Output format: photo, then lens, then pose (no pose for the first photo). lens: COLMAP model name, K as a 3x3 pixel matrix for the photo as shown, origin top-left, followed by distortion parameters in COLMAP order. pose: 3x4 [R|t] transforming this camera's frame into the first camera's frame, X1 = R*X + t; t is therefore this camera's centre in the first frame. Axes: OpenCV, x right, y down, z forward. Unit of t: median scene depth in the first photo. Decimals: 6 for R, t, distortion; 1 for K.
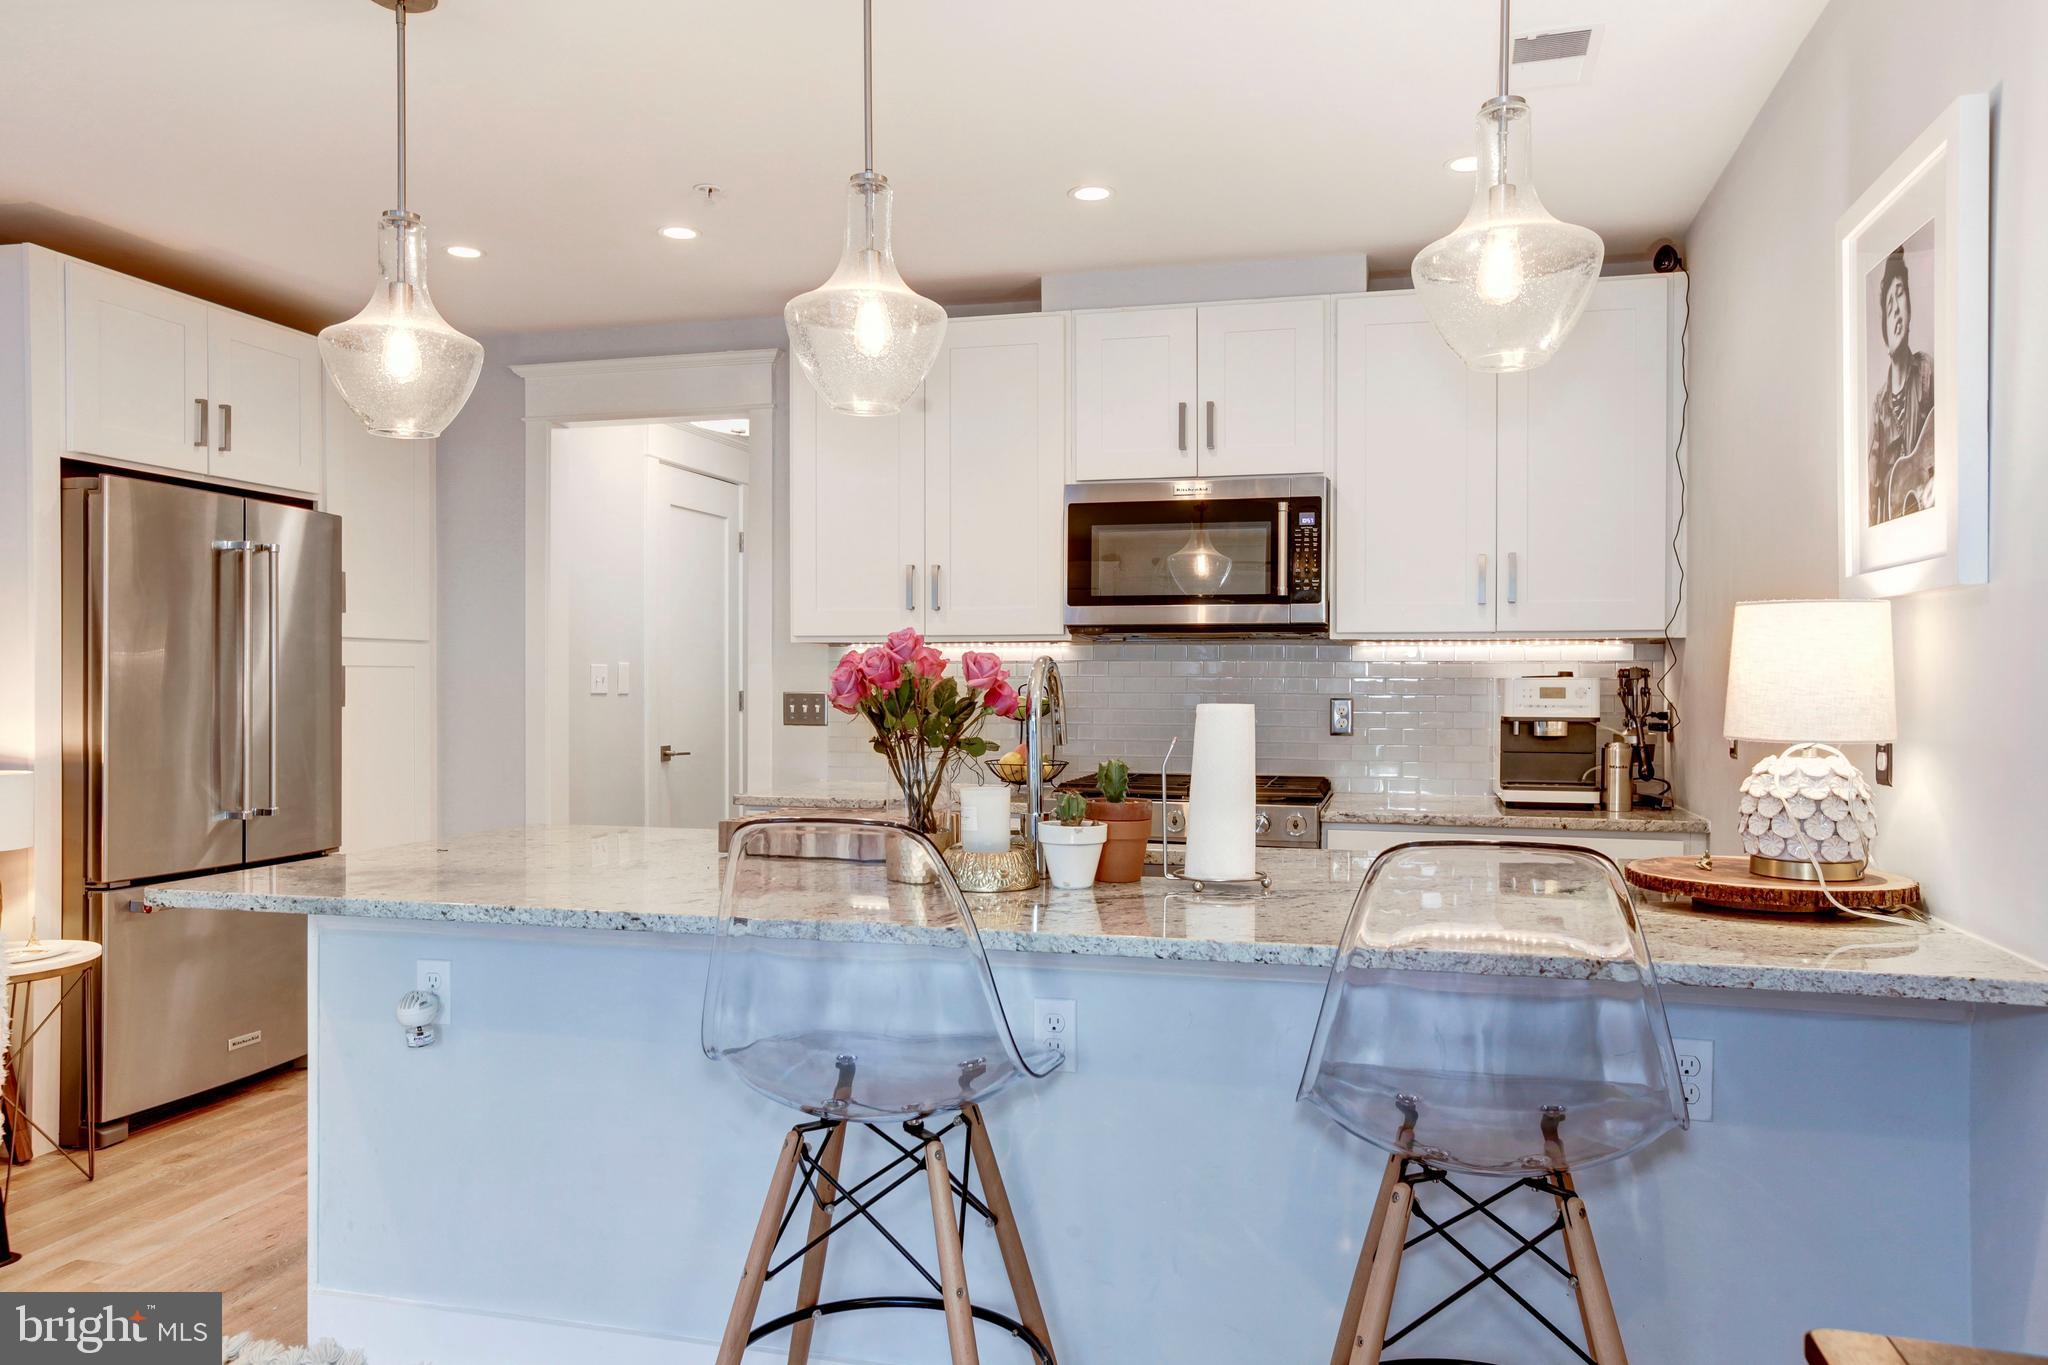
lens RADIAL K [[1417.4, 0, 1031.9], [0, 1417.4, 699.6], [0, 0, 1]] dist [-0.001823, 0.027164]
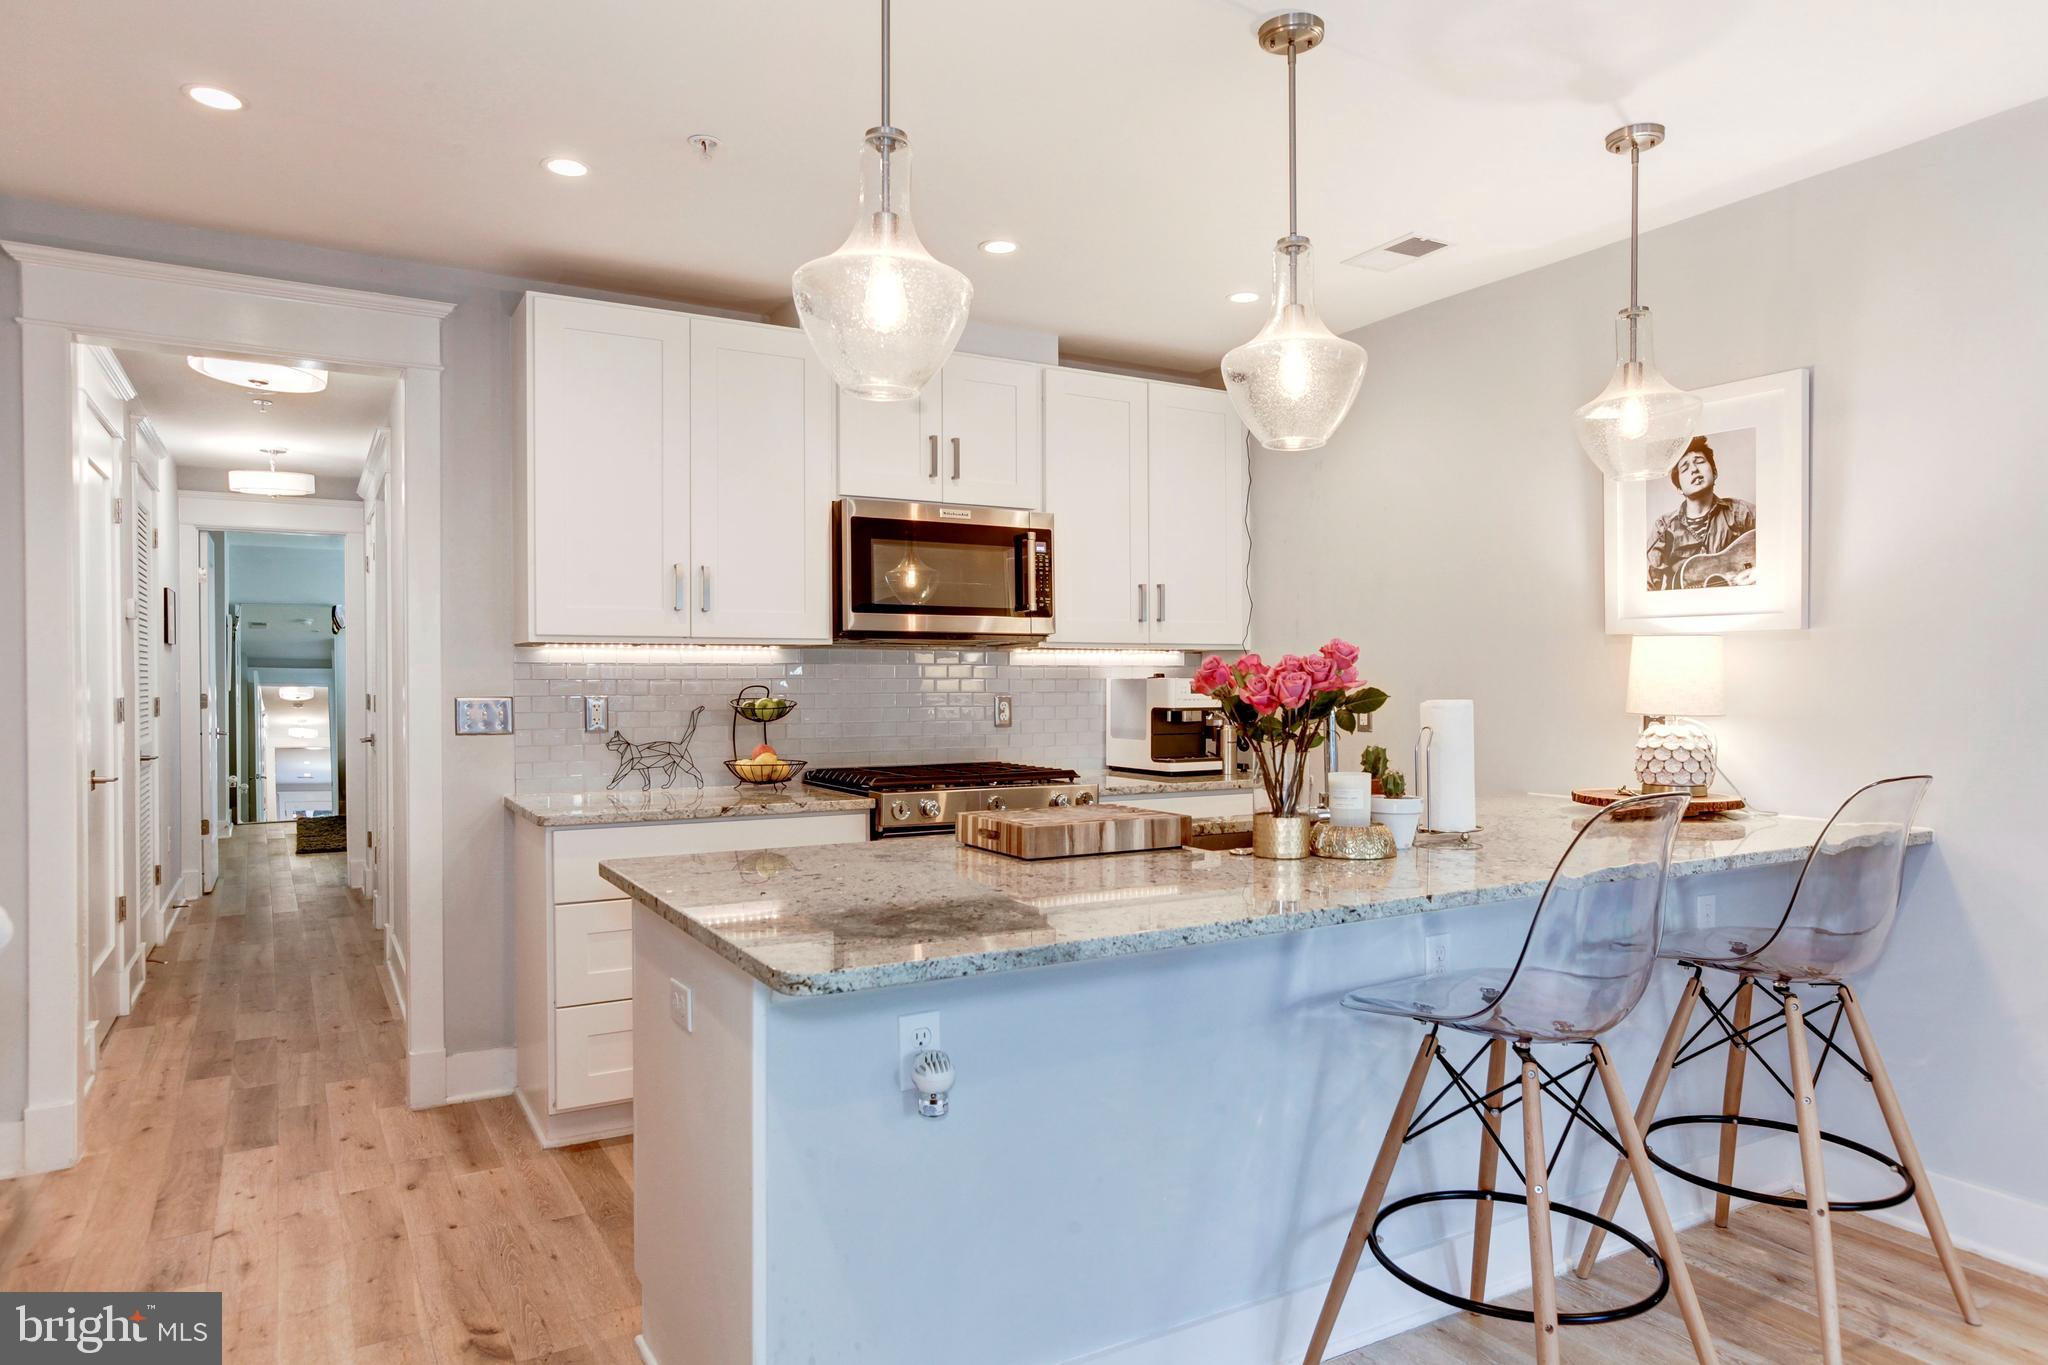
lens RADIAL K [[1246.4, 0, 1022.0], [0, 1246.4, 699.1], [0, 0, 1]] dist [-0.009666, 0.022314]
pose [[0.706523, -0.016047, 0.707508, -0.873606], [0.014089, 0.999864, 0.008609, -0.012313], [-0.707550, 0.003885, 0.706653, 0.404157]]
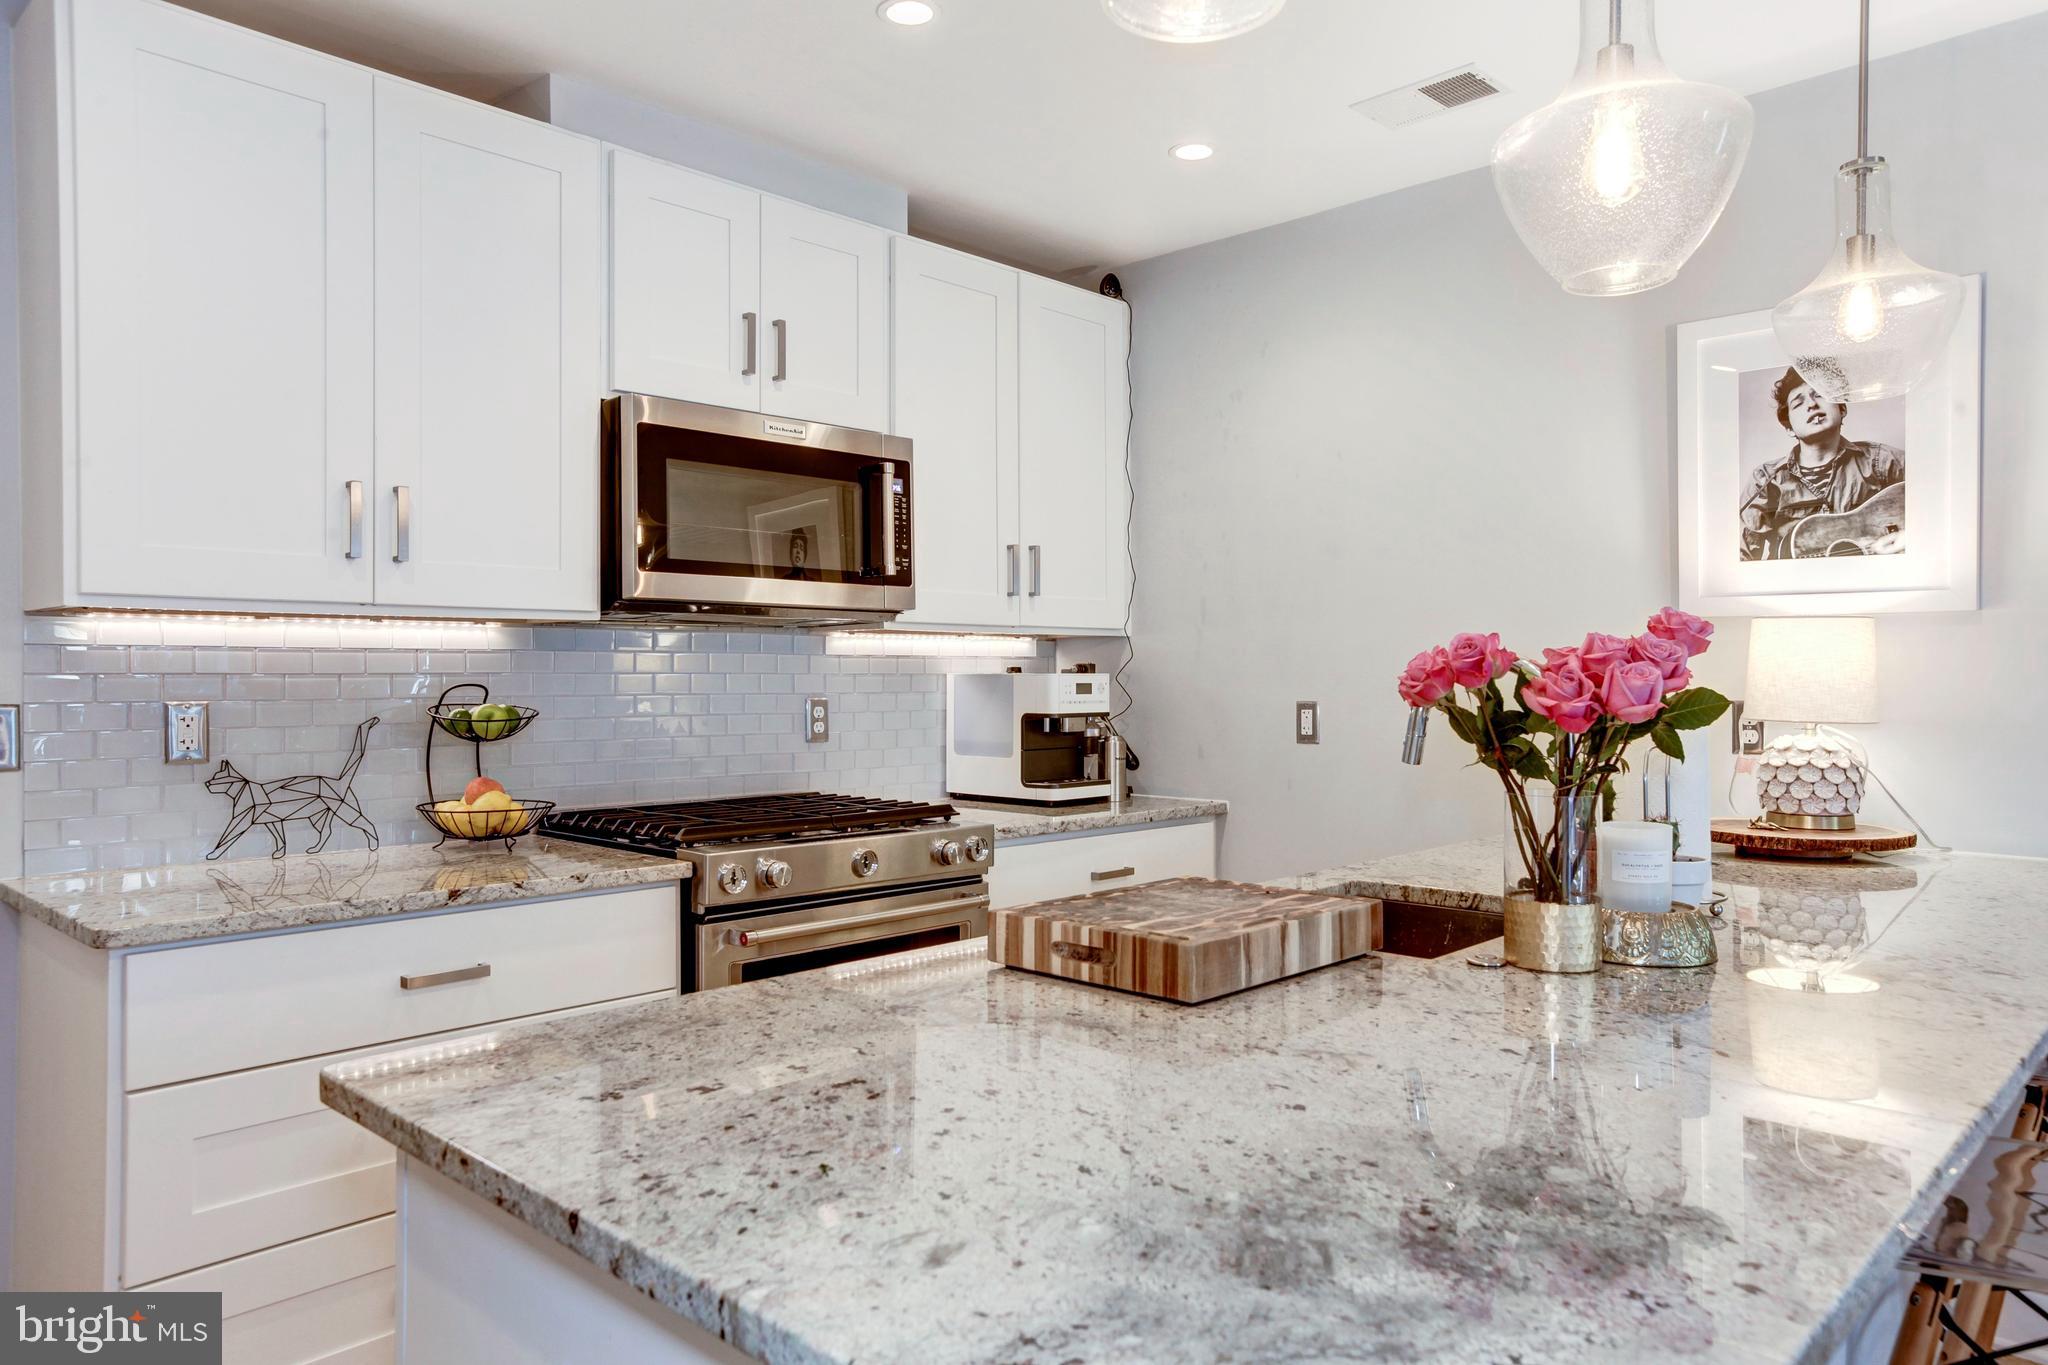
lens RADIAL K [[1375.4, 0, 1023.1], [0, 1375.4, 668.1], [0, 0, 1]] dist [-0.011177, 0.042216]
pose [[0.485243, -0.000001, 0.874379, -0.743882], [0.014881, 0.999855, -0.008257, -0.017749], [-0.874253, 0.017018, 0.485173, 0.829194]]
